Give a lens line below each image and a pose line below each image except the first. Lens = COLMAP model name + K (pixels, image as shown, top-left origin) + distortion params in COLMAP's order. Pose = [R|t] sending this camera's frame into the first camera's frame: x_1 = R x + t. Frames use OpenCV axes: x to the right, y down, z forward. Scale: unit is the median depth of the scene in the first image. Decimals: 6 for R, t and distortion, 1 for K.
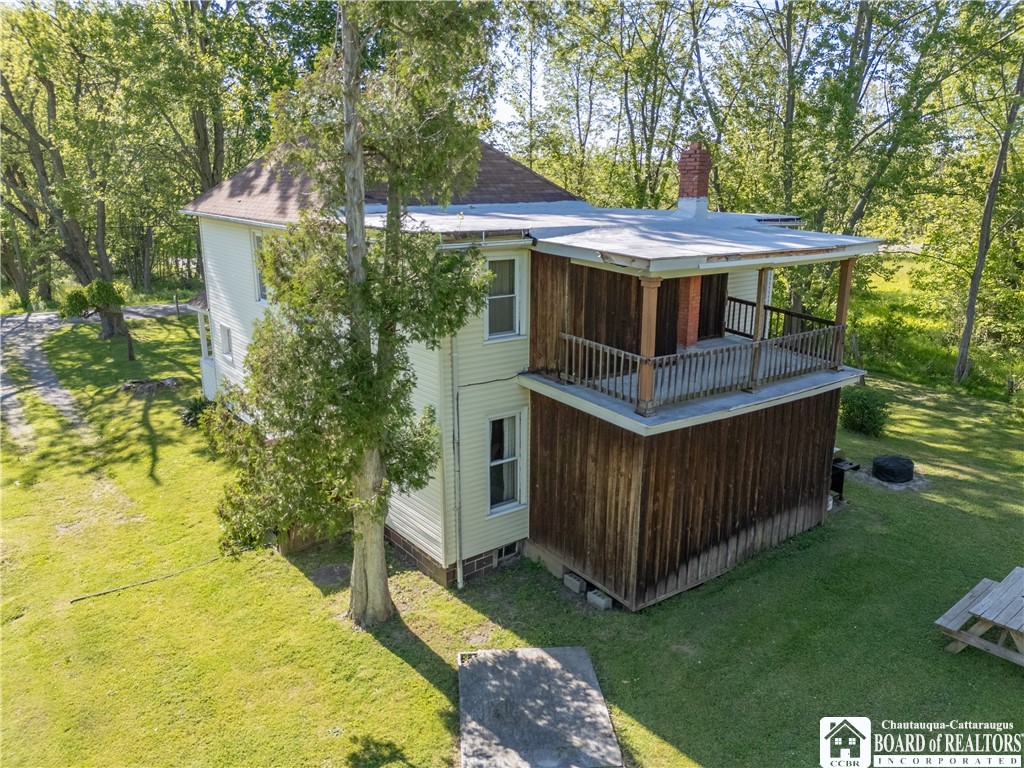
lens RADIAL K [[755.7, 0, 512.0], [0, 755.7, 384.0], [0, 0, 1]] dist [0.033192, -0.002887]
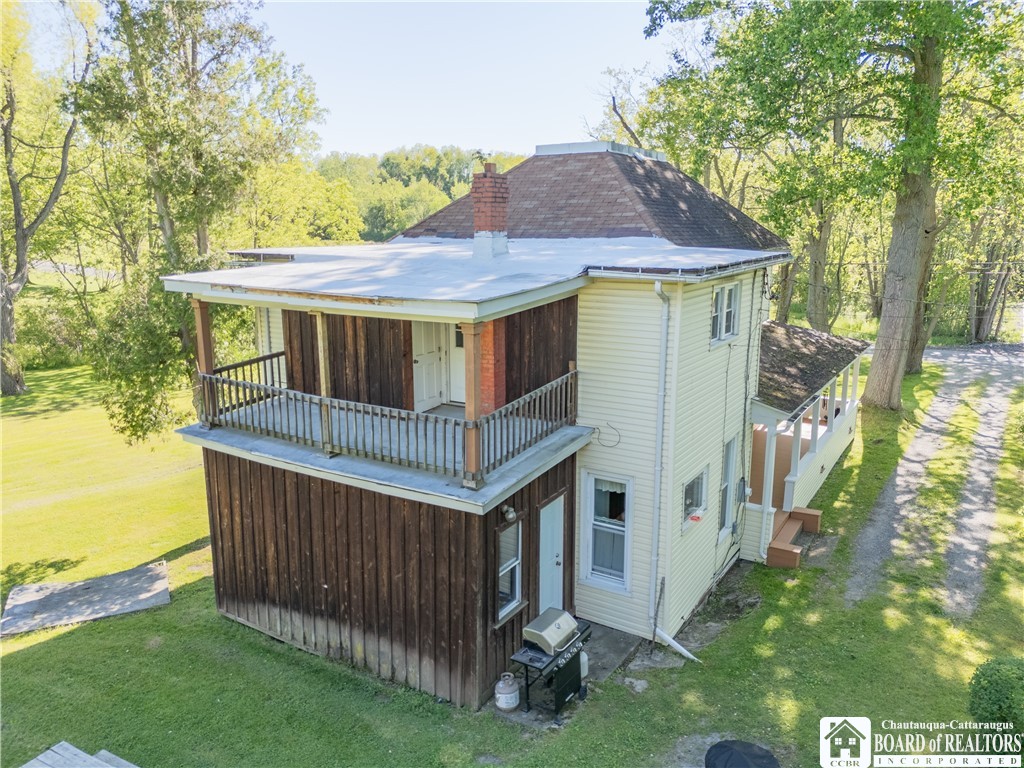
lens RADIAL K [[755.7, 0, 512.0], [0, 755.7, 384.0], [0, 0, 1]] dist [0.033192, -0.002887]
pose [[0.359948, 0.197227, -0.911888, 1.381043], [-0.234198, 0.965206, 0.116314, -0.270211], [0.903100, 0.171695, 0.393614, 0.991377]]
